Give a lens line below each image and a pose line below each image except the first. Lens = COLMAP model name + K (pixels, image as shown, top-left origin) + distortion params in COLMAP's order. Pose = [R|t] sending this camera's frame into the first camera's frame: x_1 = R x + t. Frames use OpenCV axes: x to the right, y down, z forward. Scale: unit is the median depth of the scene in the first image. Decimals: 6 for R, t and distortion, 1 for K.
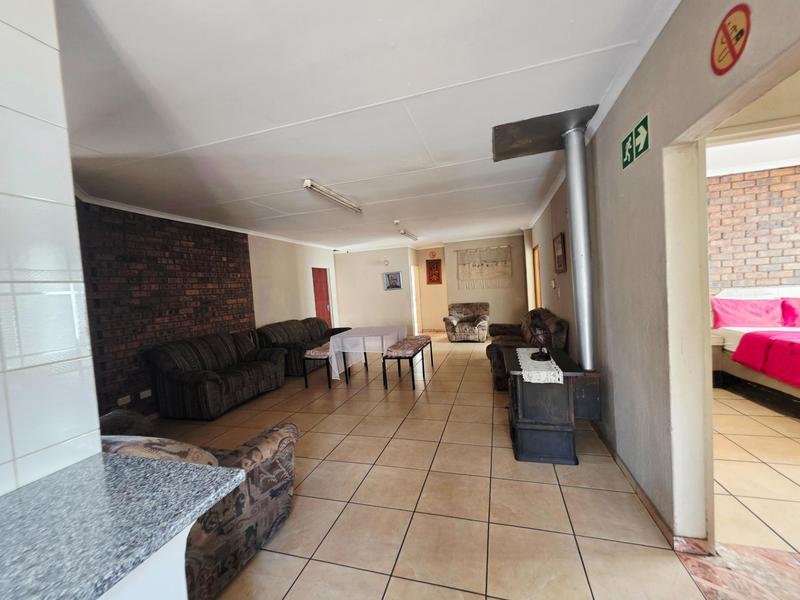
lens RADIAL K [[319.2, 0, 403.9], [0, 319.2, 302.4], [0, 0, 1]] dist [0.001078, 0.000087]
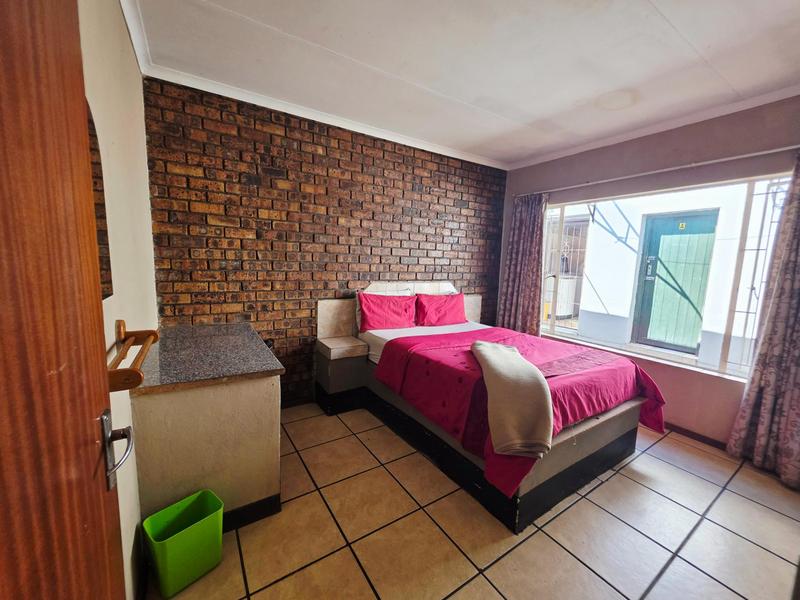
lens RADIAL K [[319.2, 0, 400.8], [0, 319.2, 299.8], [0, 0, 1]] dist [0.001078, 0.000087]
pose [[0.654172, -0.010590, 0.756272, 0.446866], [-0.046015, 0.997493, 0.053770, -0.045777], [-0.754945, -0.069975, 0.652044, 0.423774]]
